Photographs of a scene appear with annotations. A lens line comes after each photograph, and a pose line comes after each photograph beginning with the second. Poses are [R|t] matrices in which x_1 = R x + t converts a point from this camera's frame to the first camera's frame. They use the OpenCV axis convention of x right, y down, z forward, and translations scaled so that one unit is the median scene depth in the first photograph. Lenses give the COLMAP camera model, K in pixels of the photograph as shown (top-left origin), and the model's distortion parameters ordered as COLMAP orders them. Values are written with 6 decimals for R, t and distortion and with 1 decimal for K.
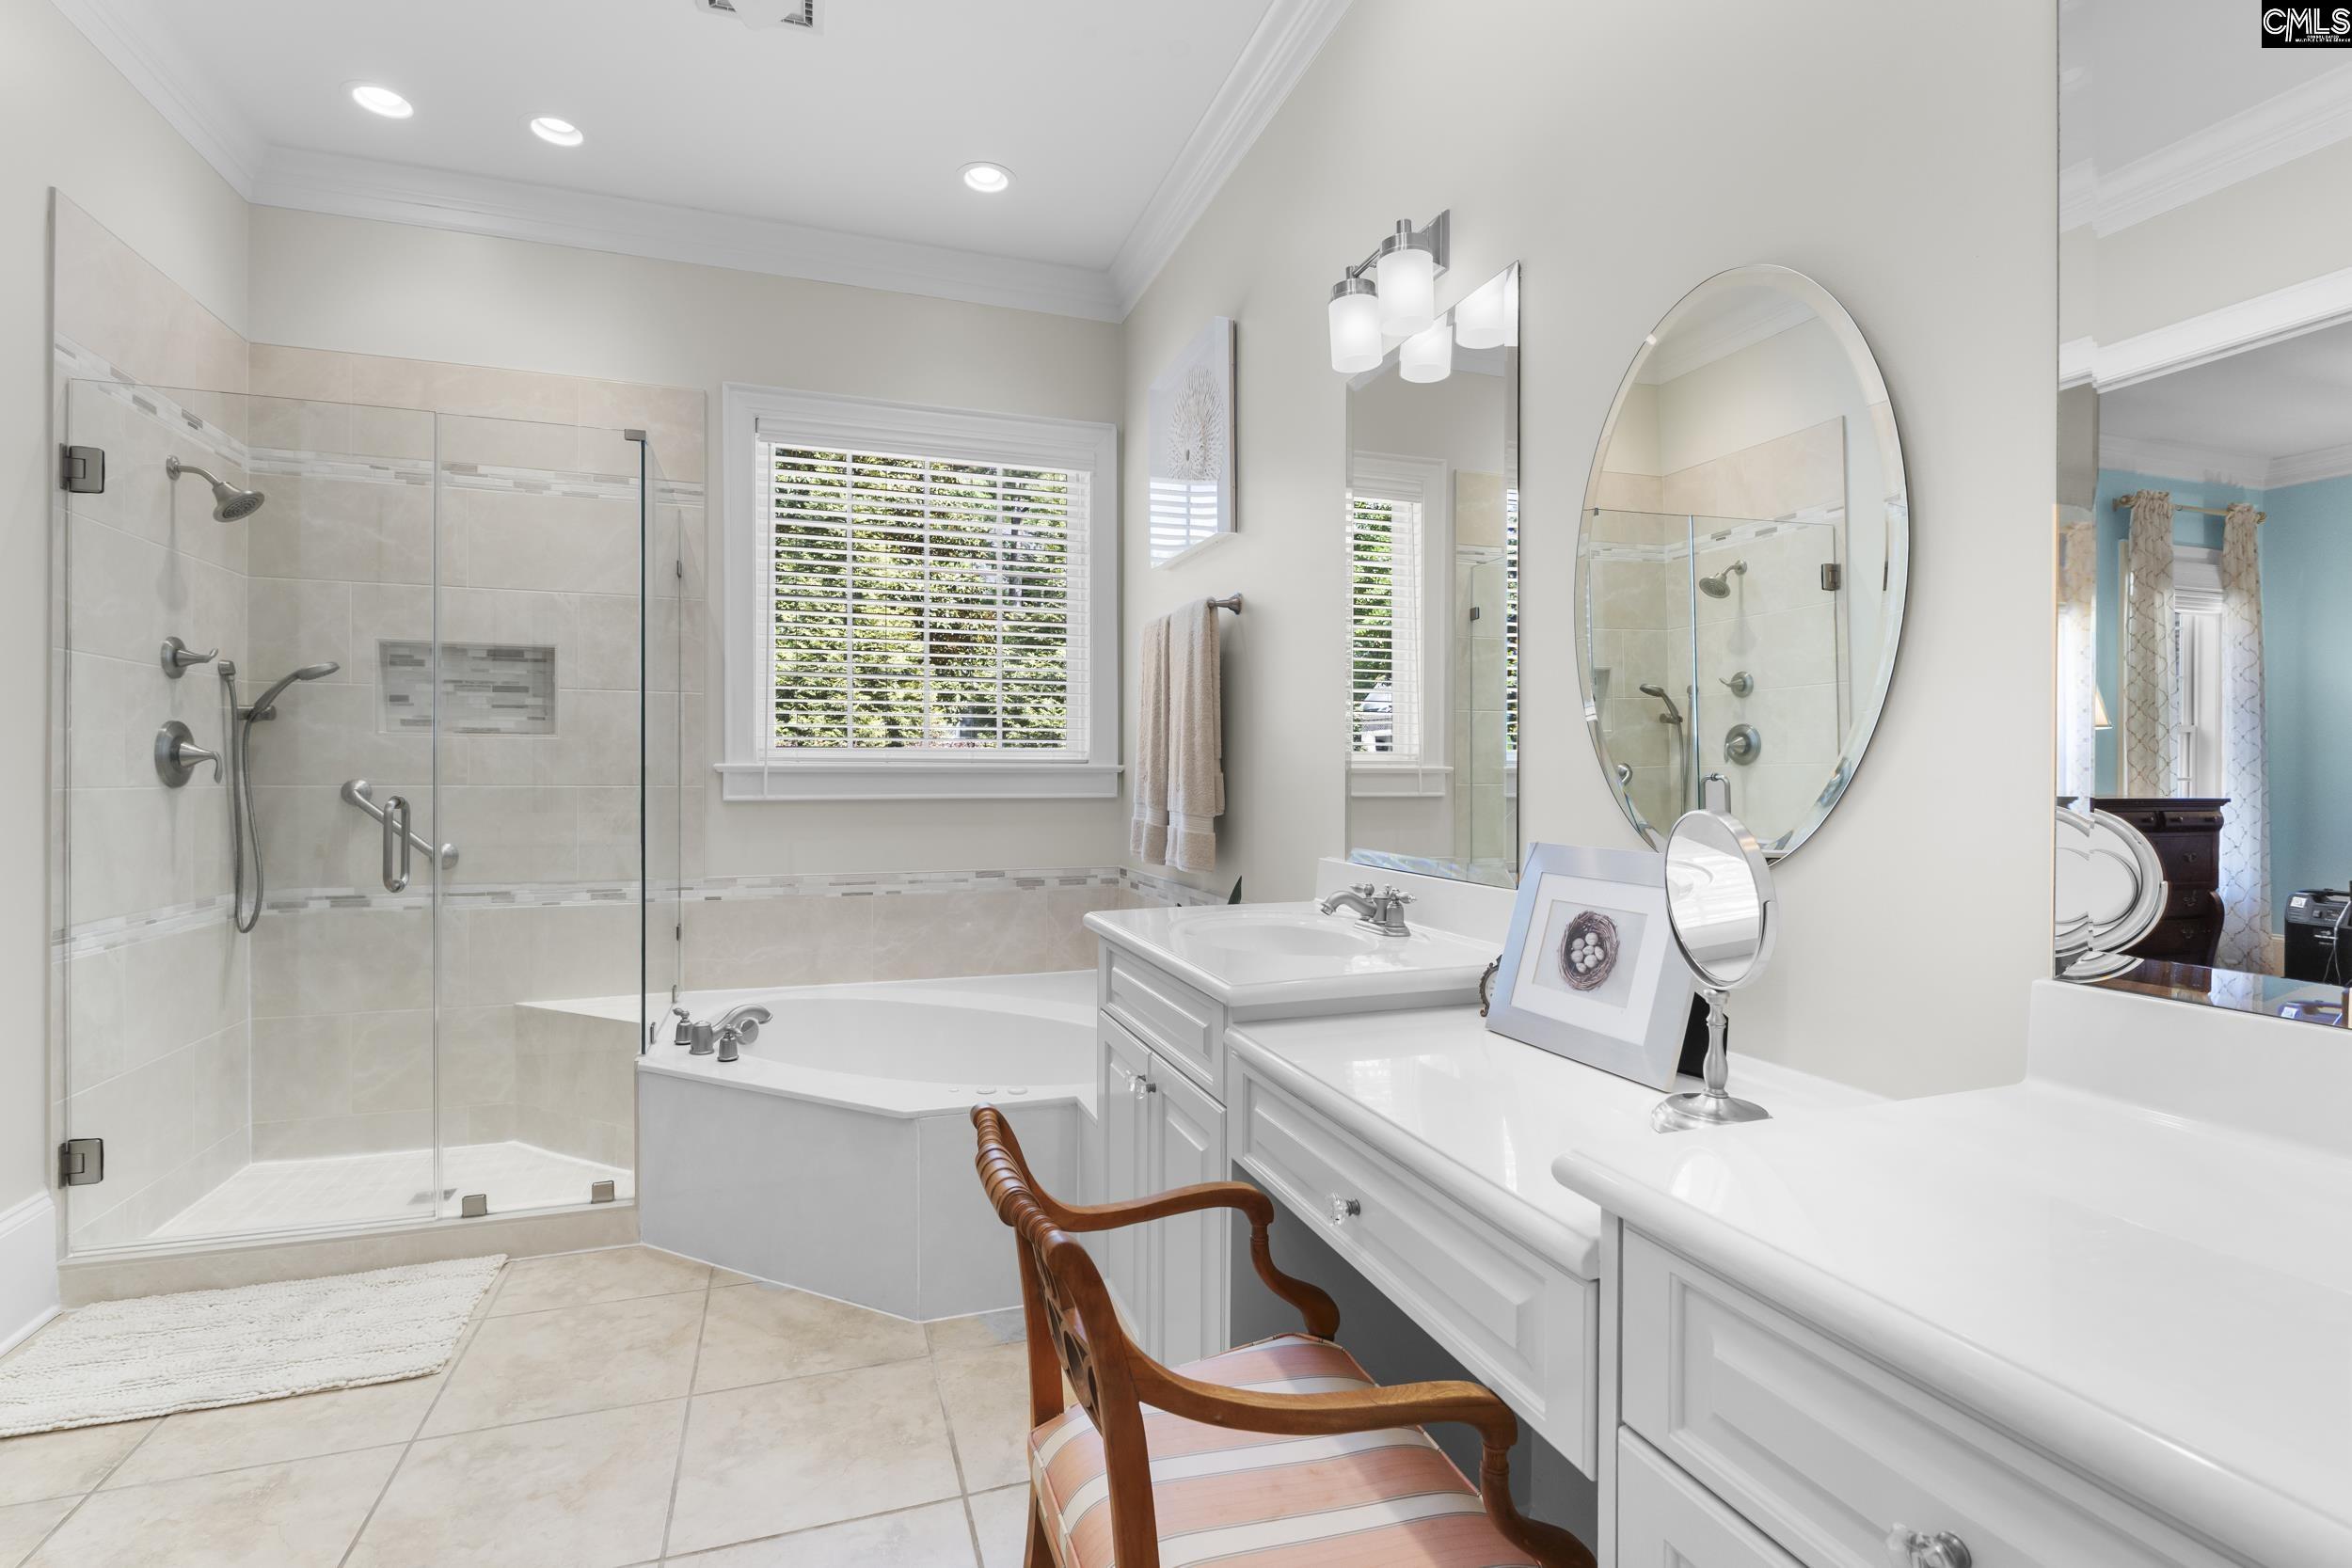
lens RADIAL K [[1078.3, 0, 1170.4], [0, 1078.3, 778.3], [0, 0, 1]] dist [-0.007391, 0.000381]
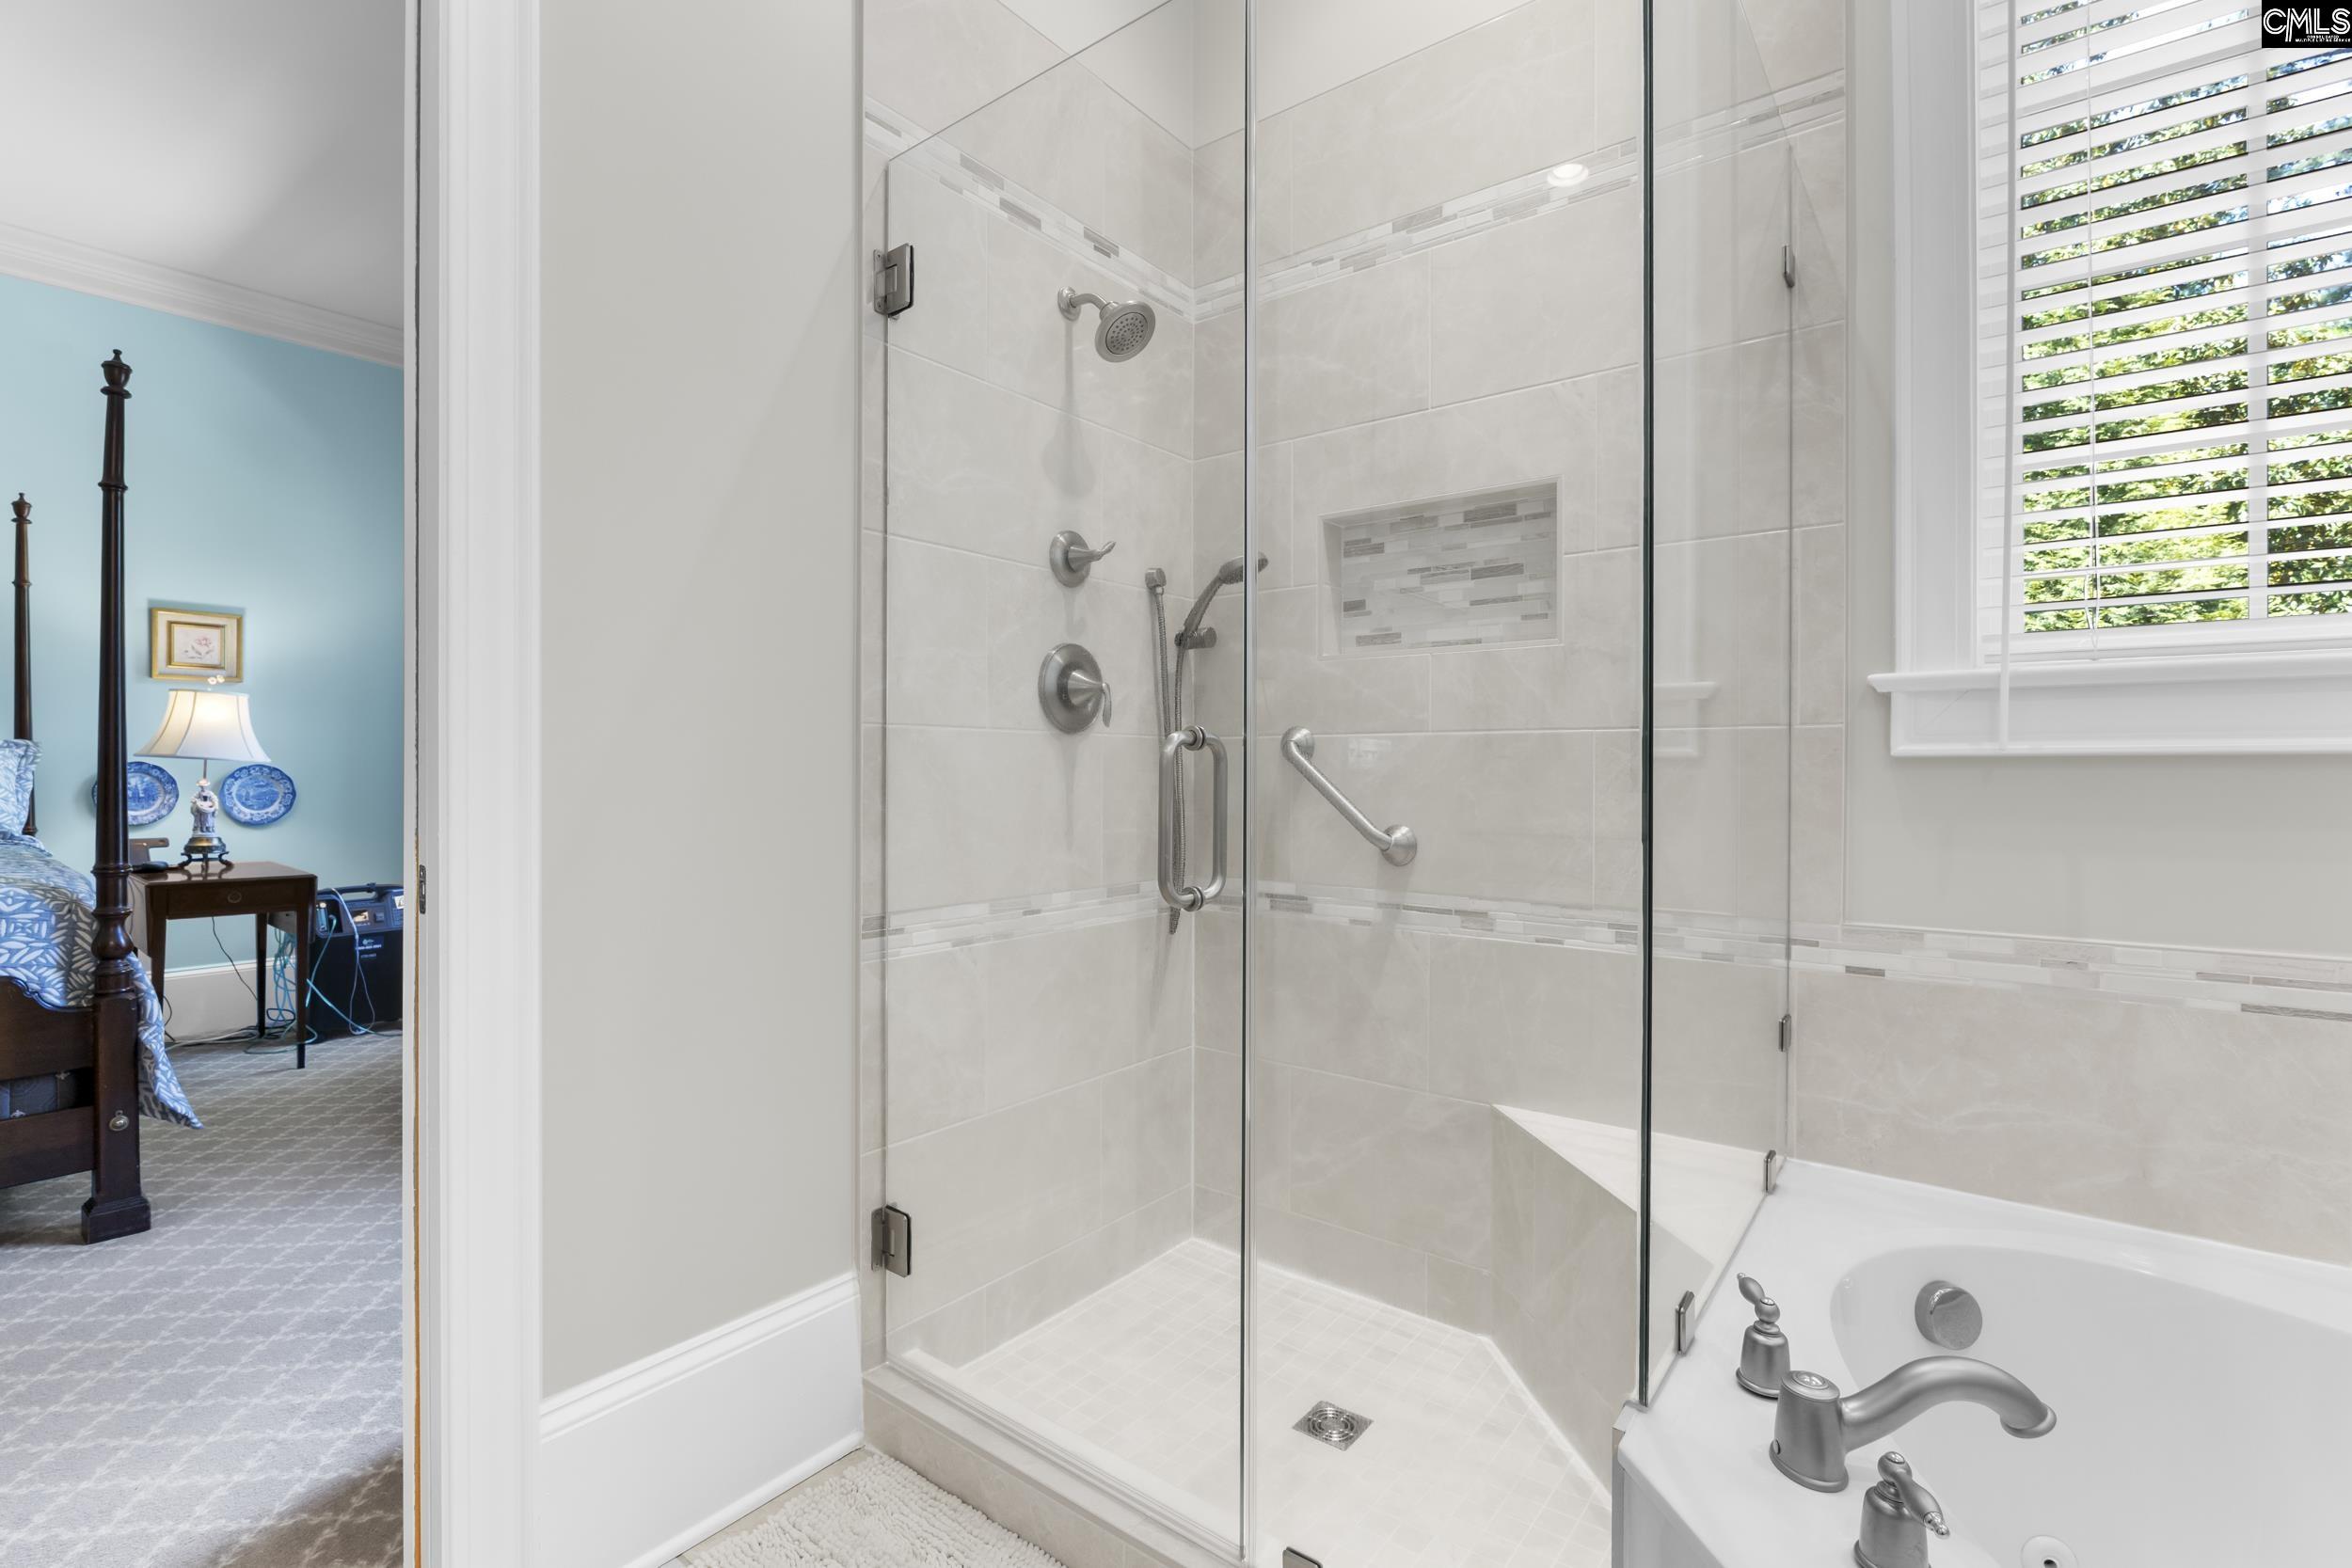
lens RADIAL K [[1078.3, 0, 1170.4], [0, 1078.3, 778.3], [0, 0, 1]] dist [-0.007391, 0.000381]
pose [[0.548523, 0.006302, -0.836112, -0.232091], [-0.001093, 0.999976, 0.006820, 0.030584], [0.836135, -0.002826, 0.548516, 0.568854]]
